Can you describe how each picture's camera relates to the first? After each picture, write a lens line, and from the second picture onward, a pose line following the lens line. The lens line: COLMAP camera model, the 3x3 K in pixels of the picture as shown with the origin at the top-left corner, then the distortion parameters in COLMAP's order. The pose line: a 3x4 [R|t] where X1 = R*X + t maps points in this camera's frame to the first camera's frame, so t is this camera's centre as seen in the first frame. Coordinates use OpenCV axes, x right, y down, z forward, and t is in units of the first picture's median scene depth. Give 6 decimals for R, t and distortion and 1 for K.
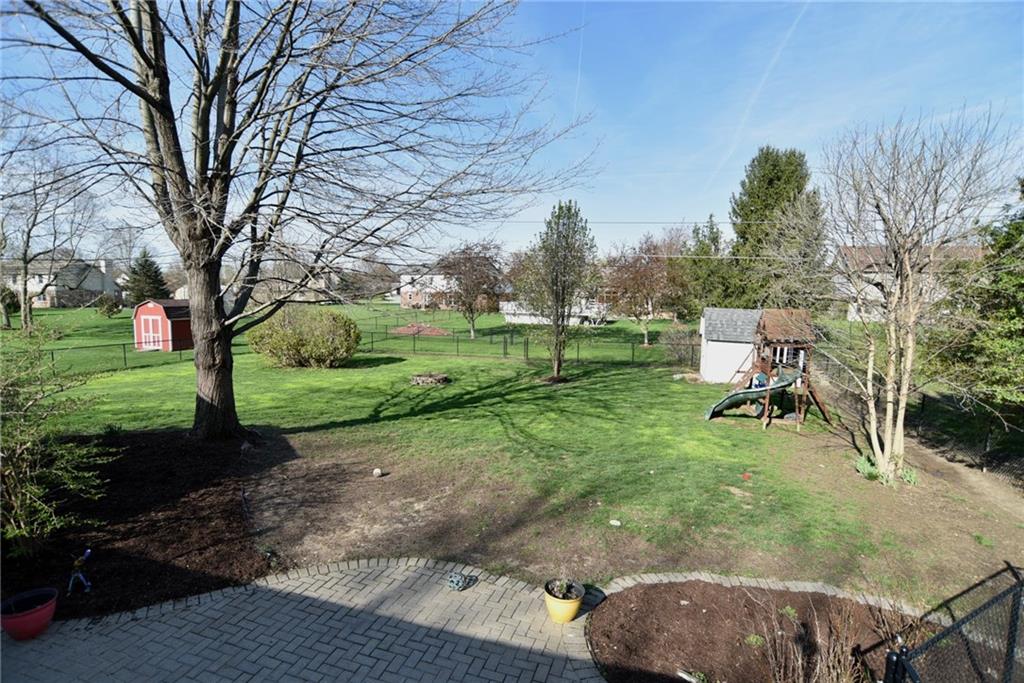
lens RADIAL K [[525.4, 0, 511.3], [0, 525.4, 349.3], [0, 0, 1]] dist [-0.101608, 0.051181]
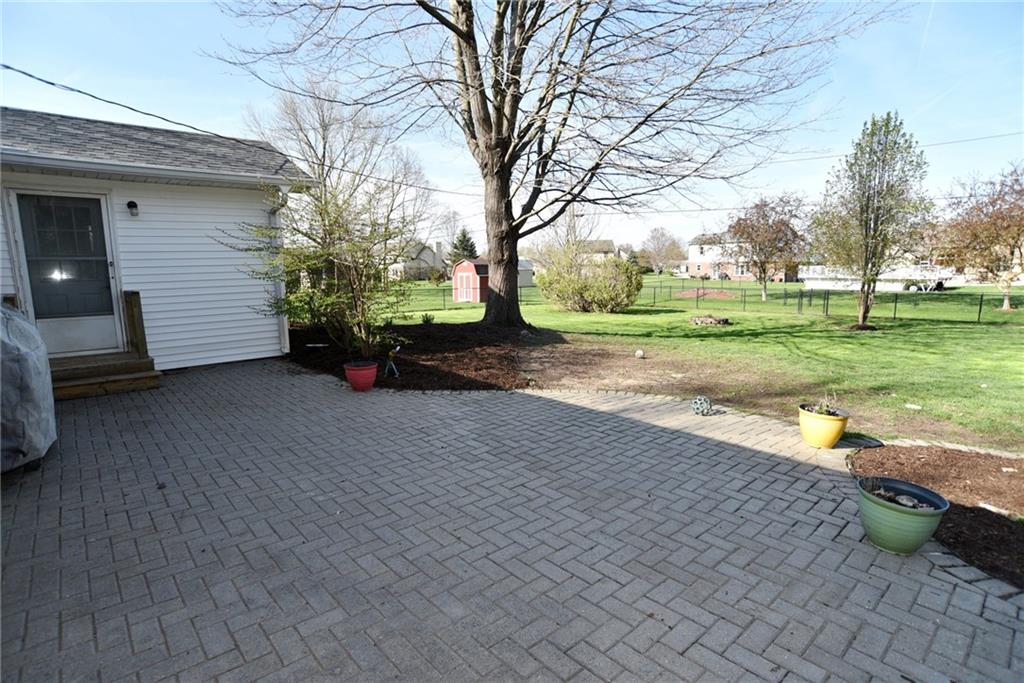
lens RADIAL K [[527.6, 0, 512.0], [0, 527.6, 341.5], [0, 0, 1]] dist [-0.111896, 0.059895]
pose [[0.859447, 0.045351, -0.509209, 0.035230], [-0.036160, 0.998955, 0.027939, 0.146948], [0.509944, -0.005599, 0.860189, -0.001911]]
